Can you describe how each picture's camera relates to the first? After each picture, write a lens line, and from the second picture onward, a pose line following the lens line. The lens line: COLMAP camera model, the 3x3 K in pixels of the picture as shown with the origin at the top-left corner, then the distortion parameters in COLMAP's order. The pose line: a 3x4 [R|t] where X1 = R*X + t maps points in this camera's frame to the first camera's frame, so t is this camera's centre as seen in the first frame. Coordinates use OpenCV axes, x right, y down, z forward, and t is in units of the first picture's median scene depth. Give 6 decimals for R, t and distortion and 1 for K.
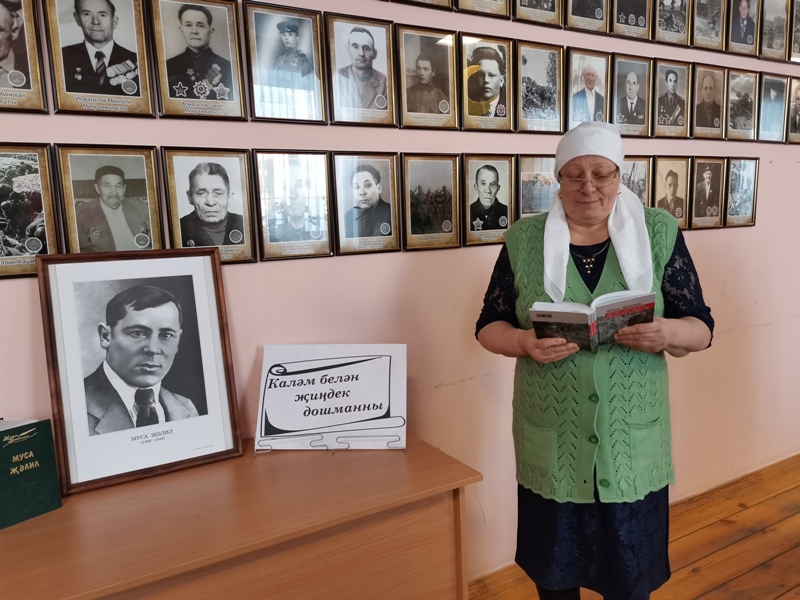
lens RADIAL K [[600.7, 0, 400.0], [0, 600.7, 300.0], [0, 0, 1]] dist [0.103748, -0.125966]
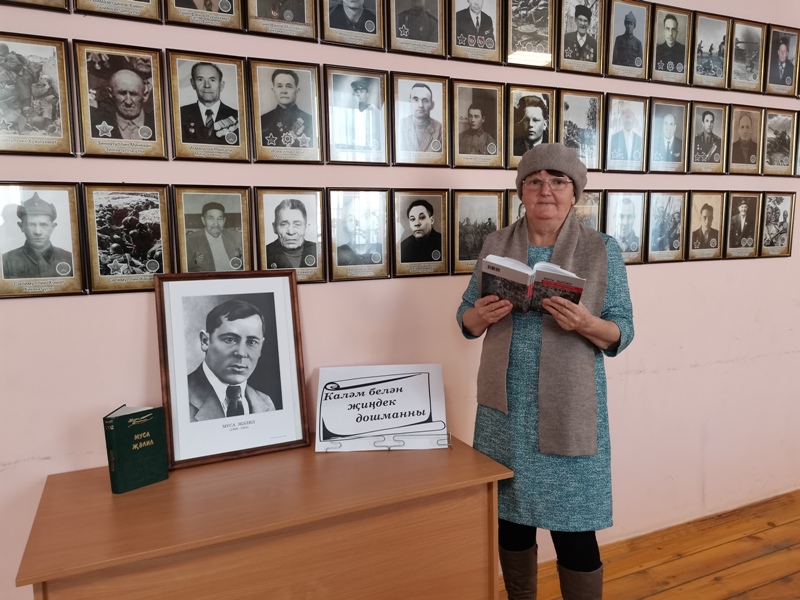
lens RADIAL K [[600.7, 0, 400.0], [0, 600.7, 300.0], [0, 0, 1]] dist [0.103748, -0.125966]
pose [[0.996285, 0.031358, -0.080203, 0.001508], [-0.032699, 0.999346, -0.015469, -0.015350], [0.079665, 0.018034, 0.996659, -0.162668]]
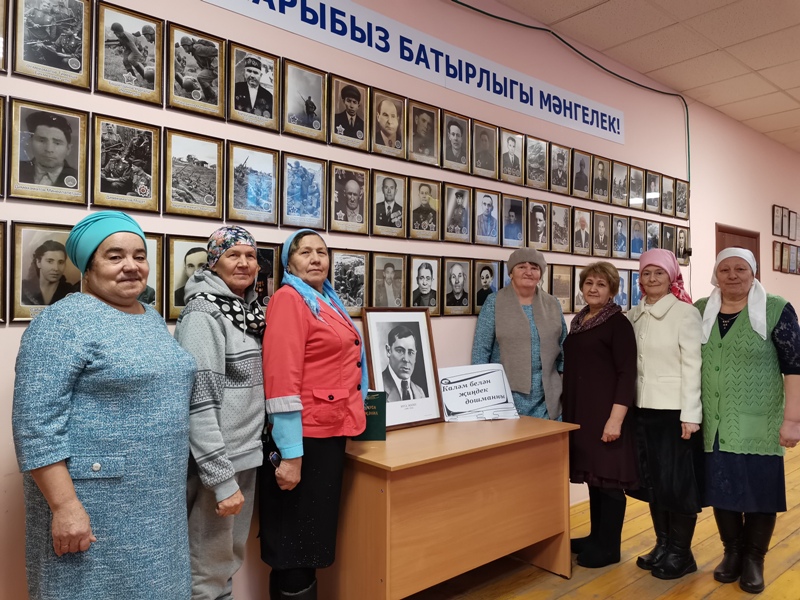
lens RADIAL K [[600.7, 0, 400.0], [0, 600.7, 300.0], [0, 0, 1]] dist [0.103748, -0.125966]
pose [[0.978493, 0.041415, 0.202081, -0.745355], [-0.011489, 0.989060, -0.147067, 0.158333], [-0.205961, 0.141583, 0.968264, -0.745681]]
